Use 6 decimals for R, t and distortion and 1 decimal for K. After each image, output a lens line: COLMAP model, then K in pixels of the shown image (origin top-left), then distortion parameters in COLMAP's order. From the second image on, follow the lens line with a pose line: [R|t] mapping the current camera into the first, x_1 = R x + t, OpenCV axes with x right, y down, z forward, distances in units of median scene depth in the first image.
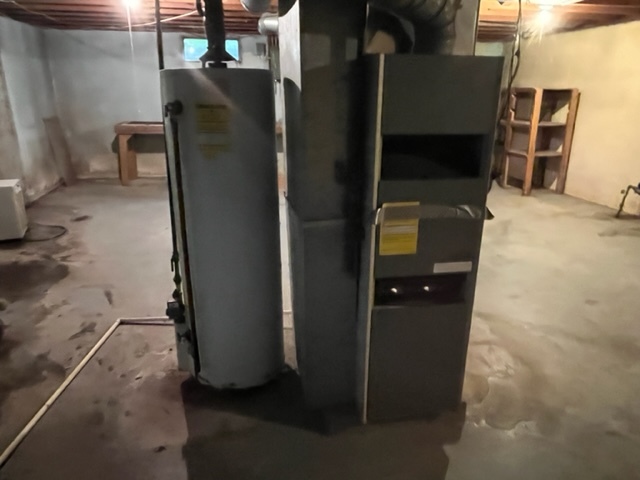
lens RADIAL K [[482.5, 0, 320.3], [0, 482.5, 240.6], [0, 0, 1]] dist [-0.005184, -0.001069]
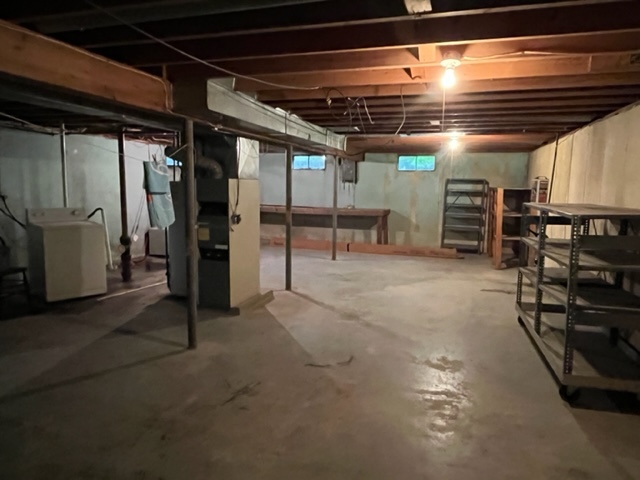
lens RADIAL K [[427.2, 0, 320.0], [0, 427.2, 239.6], [0, 0, 1]] dist [0.001608, 0.000165]
pose [[0.880504, 0.053229, -0.471041, 1.970147], [-0.144542, 0.976503, -0.159840, 0.332860], [0.451465, 0.208825, 0.867509, -0.935179]]
